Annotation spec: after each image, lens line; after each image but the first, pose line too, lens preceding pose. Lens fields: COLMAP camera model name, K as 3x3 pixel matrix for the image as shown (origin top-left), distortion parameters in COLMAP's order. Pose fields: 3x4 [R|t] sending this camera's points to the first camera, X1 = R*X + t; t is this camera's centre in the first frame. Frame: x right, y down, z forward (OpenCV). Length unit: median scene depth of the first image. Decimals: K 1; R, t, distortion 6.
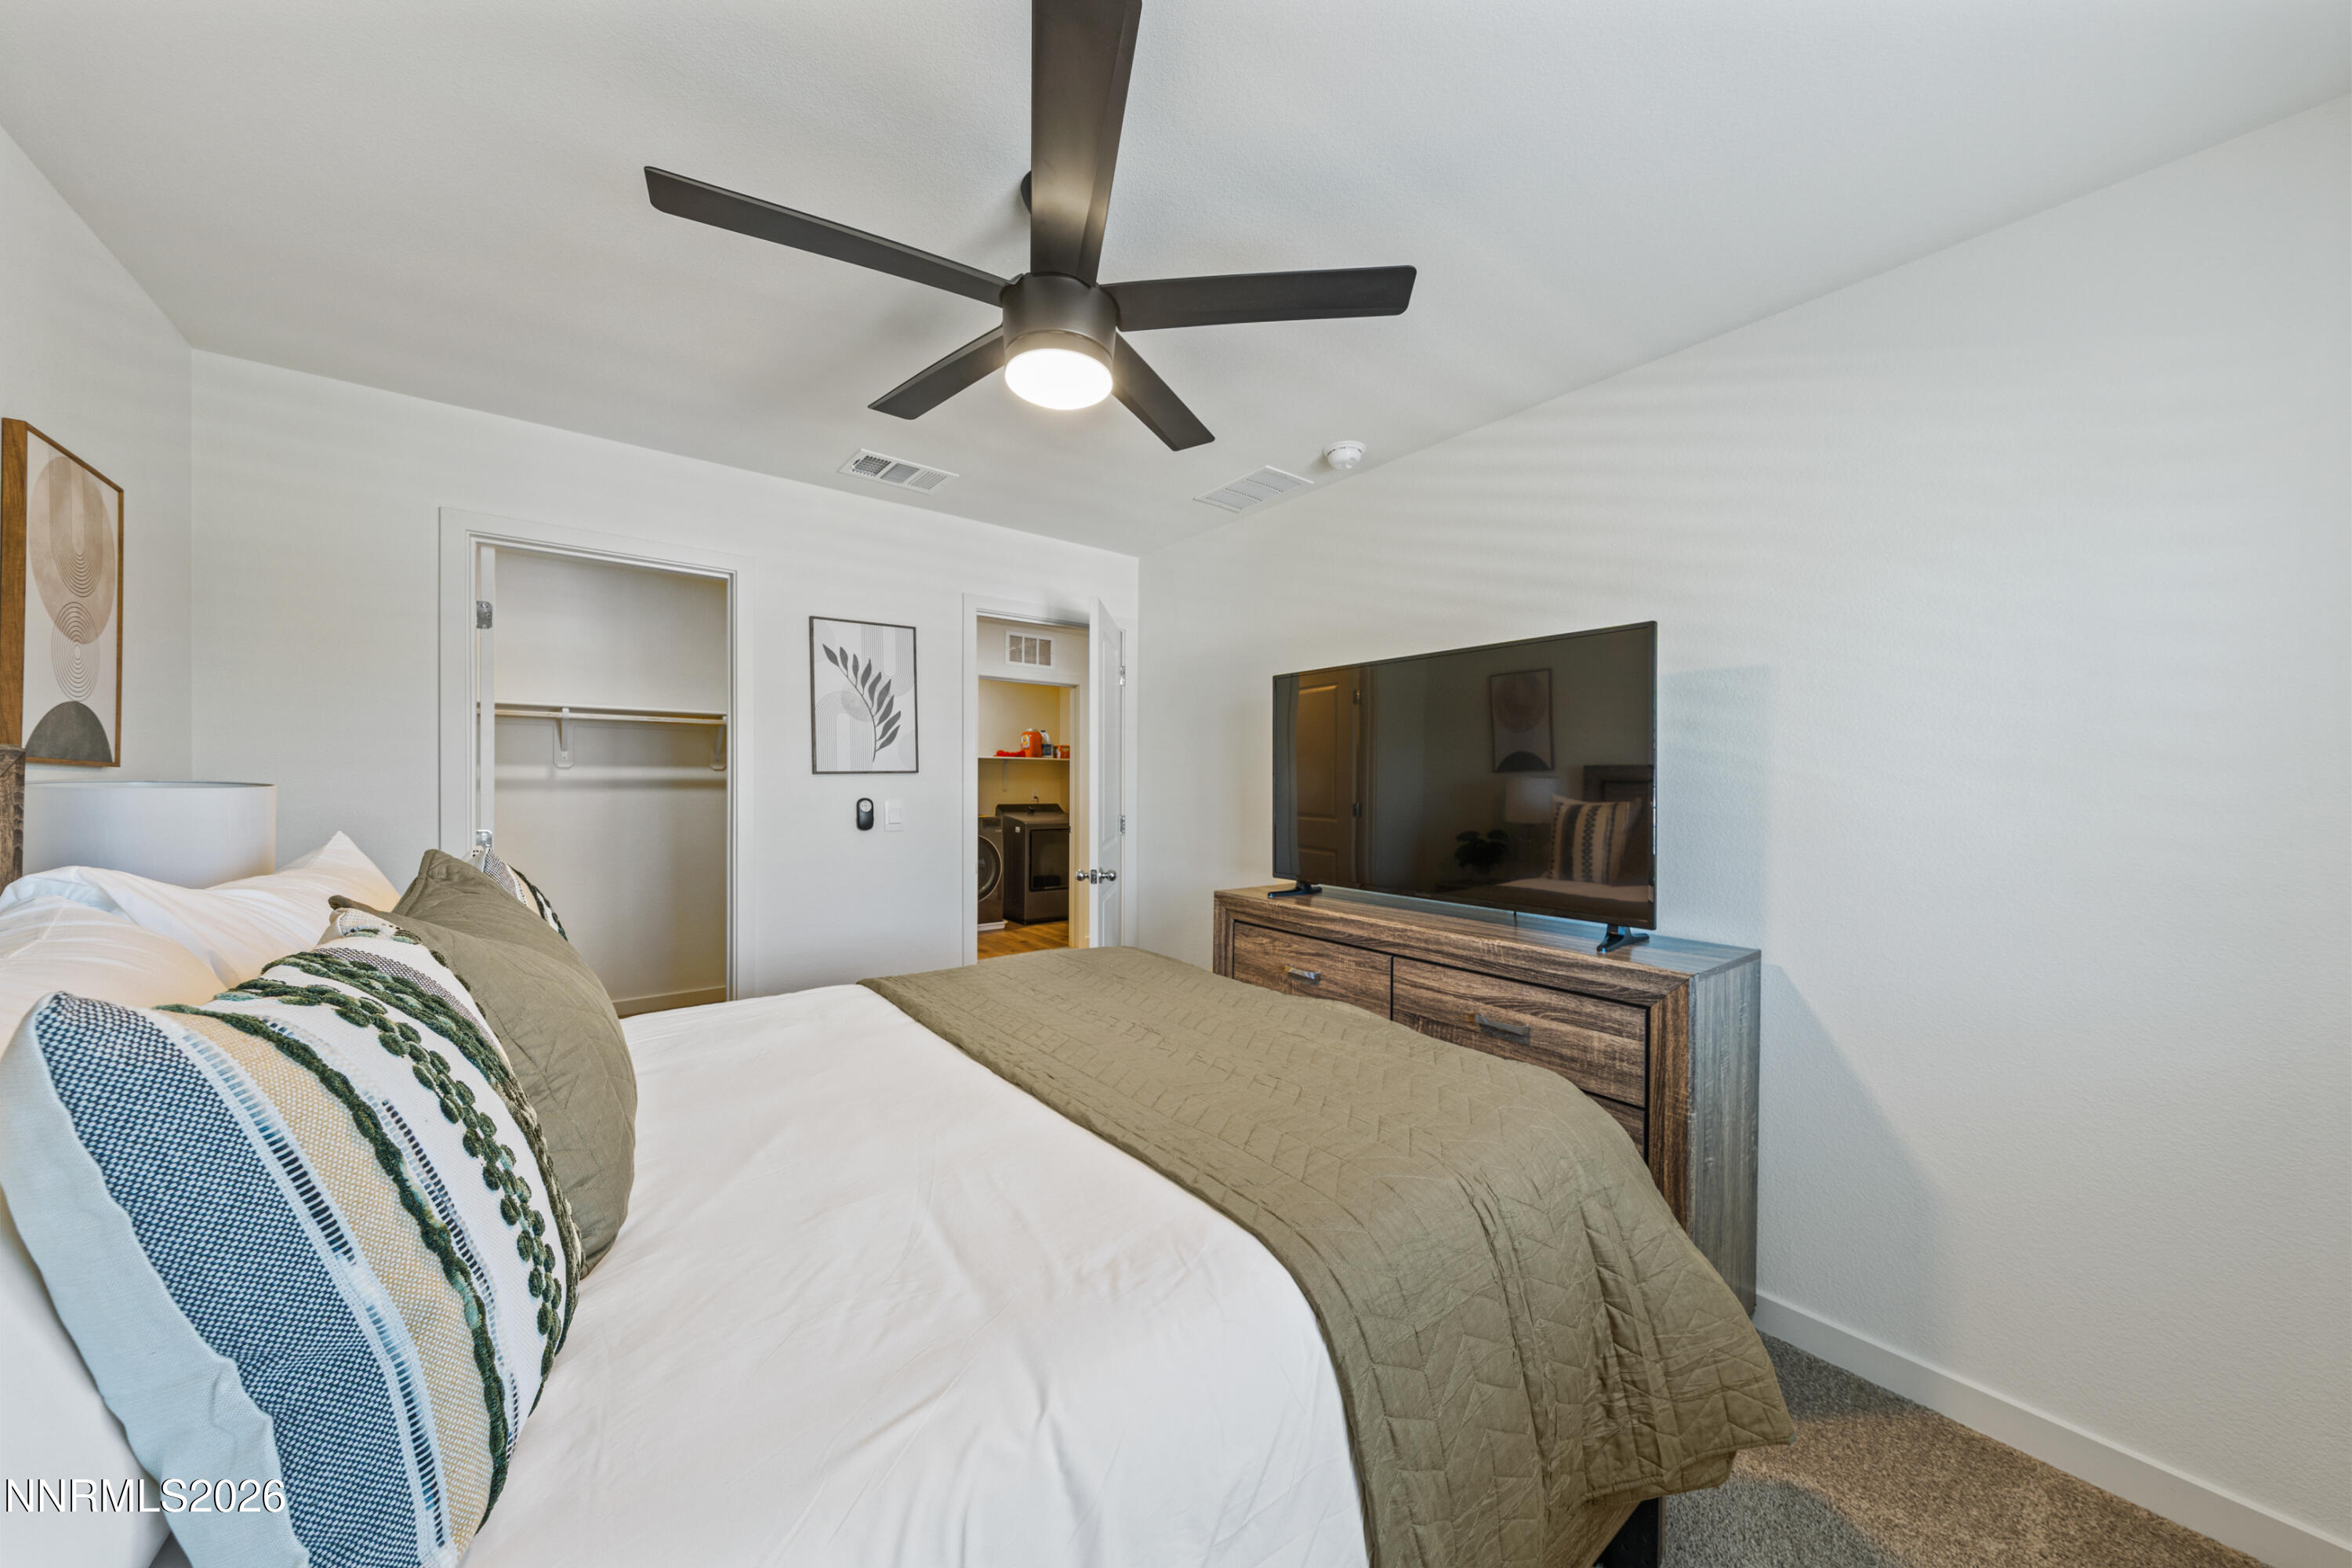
lens RADIAL K [[799.3, 0, 1178.3], [0, 799.3, 787.4], [0, 0, 1]] dist [-0.002112, -0.000451]
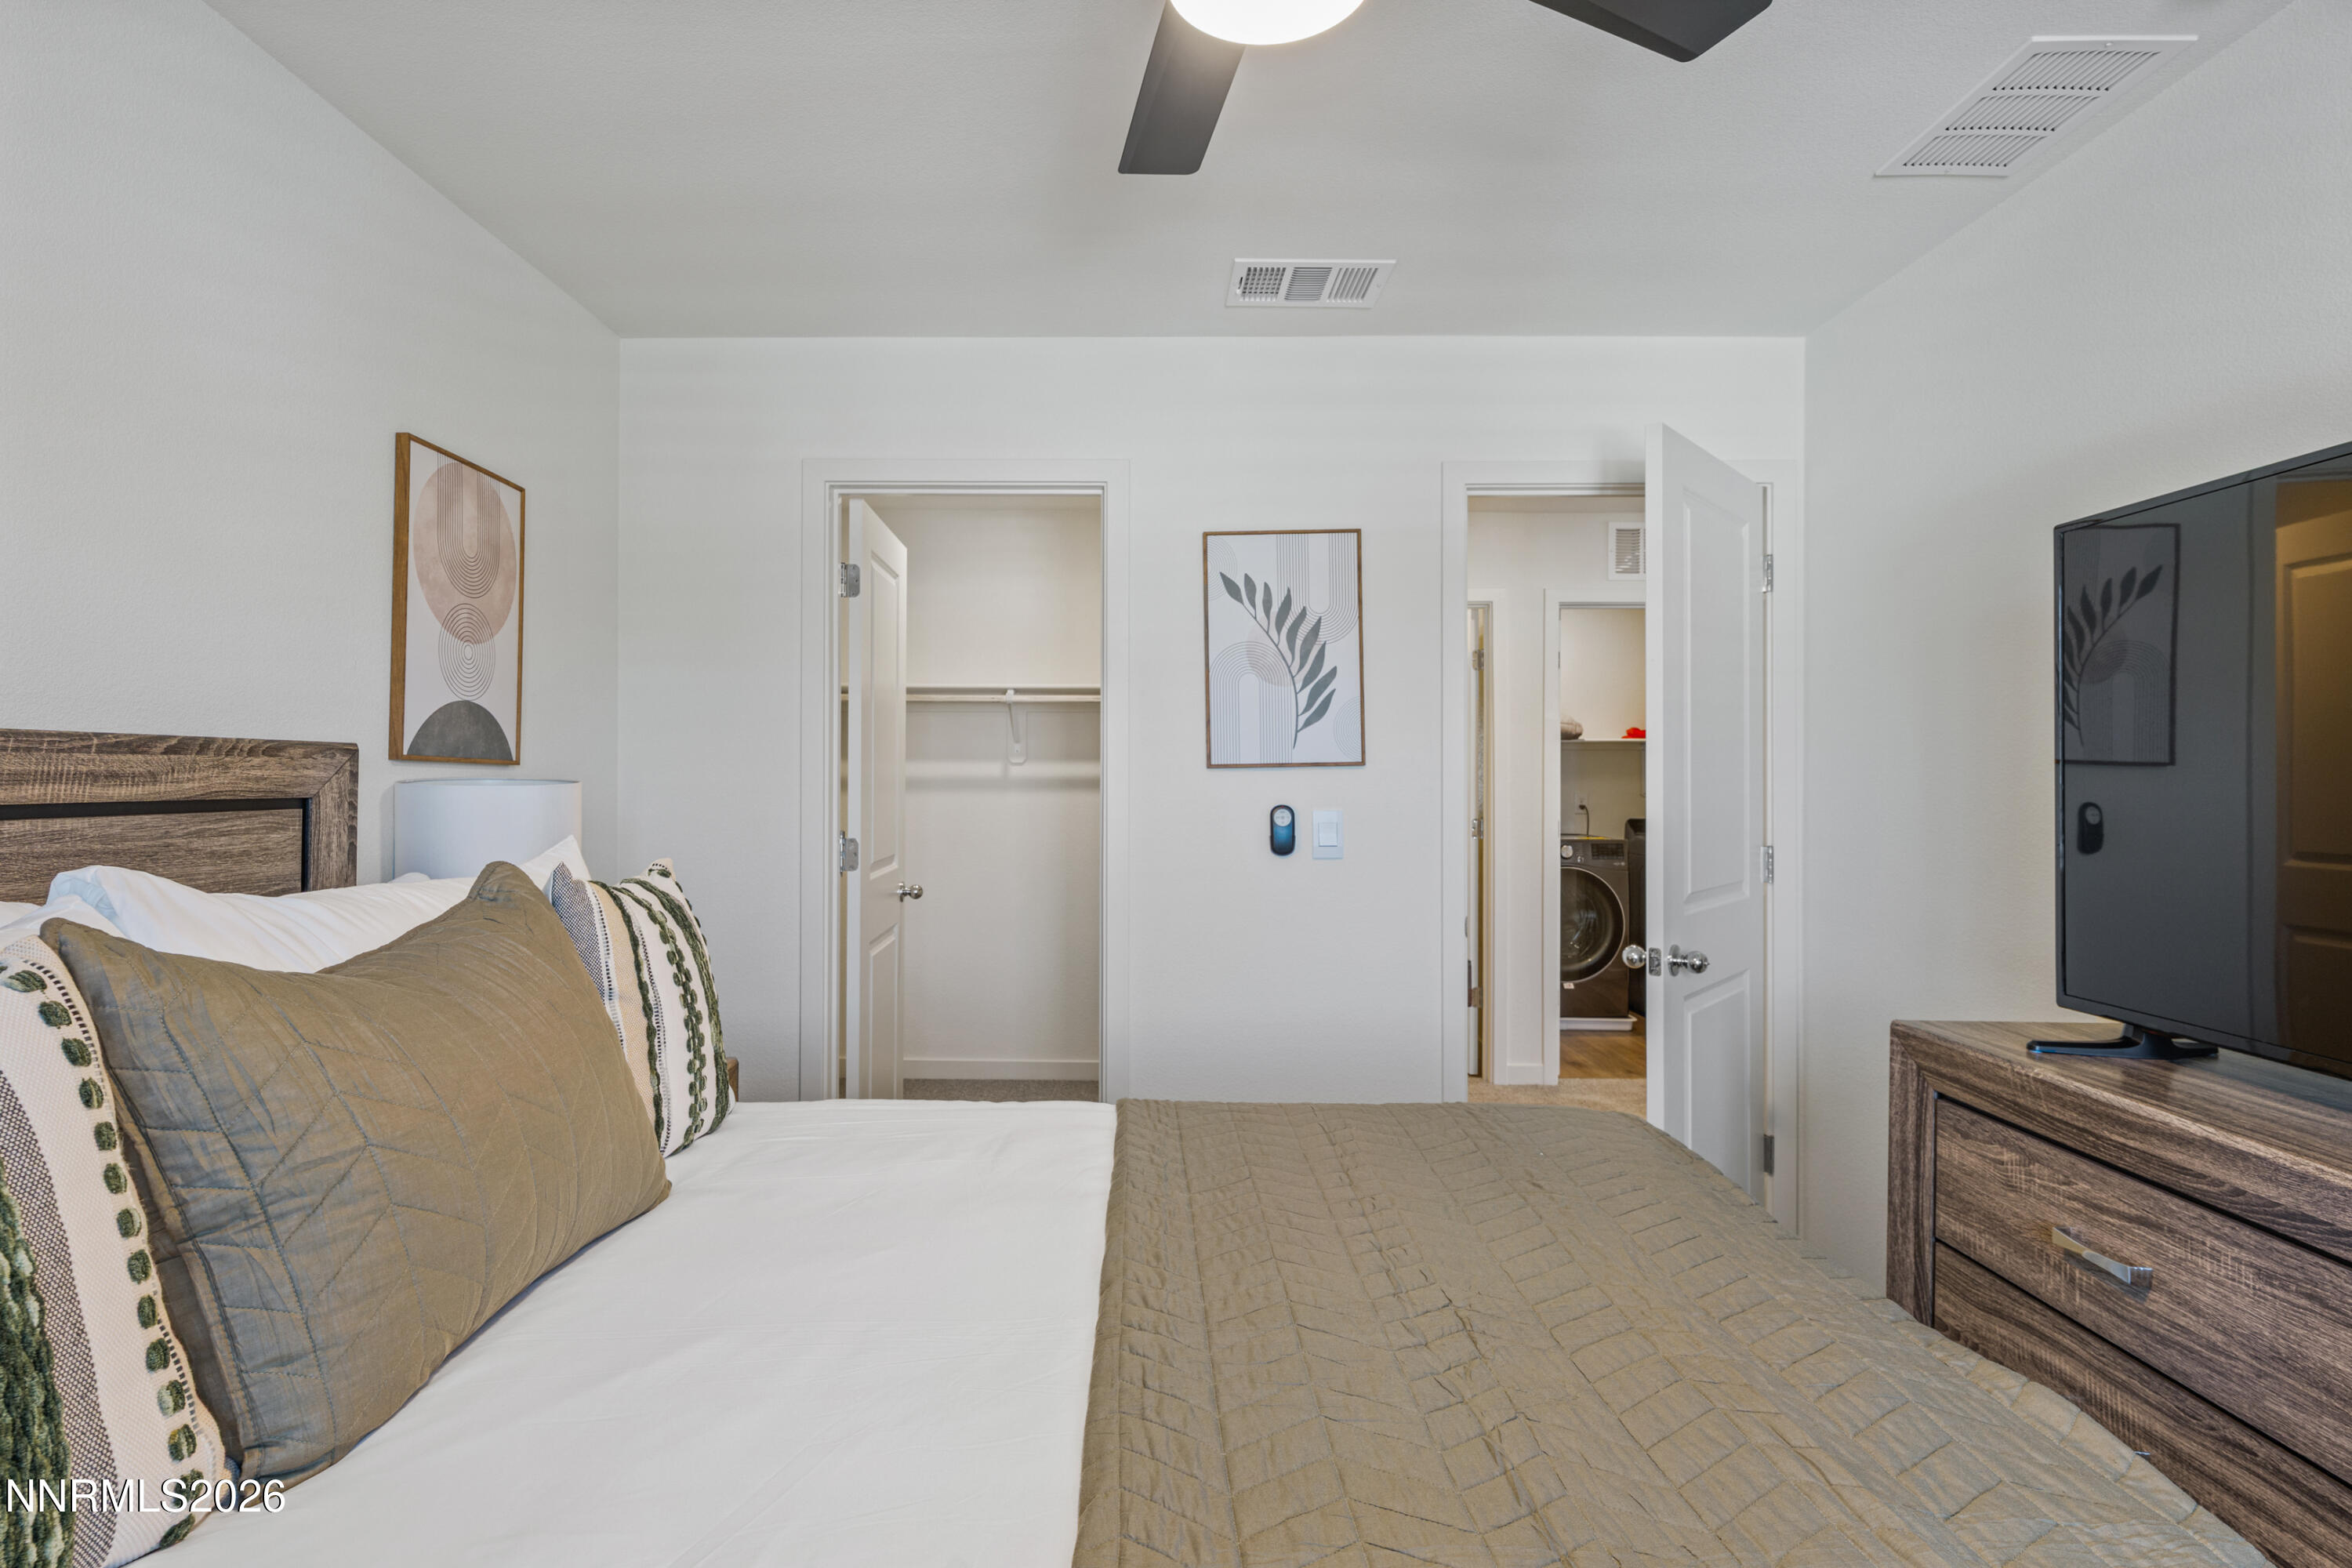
lens RADIAL K [[1189.0, 0, 1172.2], [0, 1189.0, 776.9], [0, 0, 1]] dist [-0.001275, 0.000883]
pose [[0.772701, -0.003232, -0.634761, 0.157702], [-0.004039, 0.999942, -0.010009, 0.000691], [0.634757, 0.010298, 0.772643, 0.224416]]
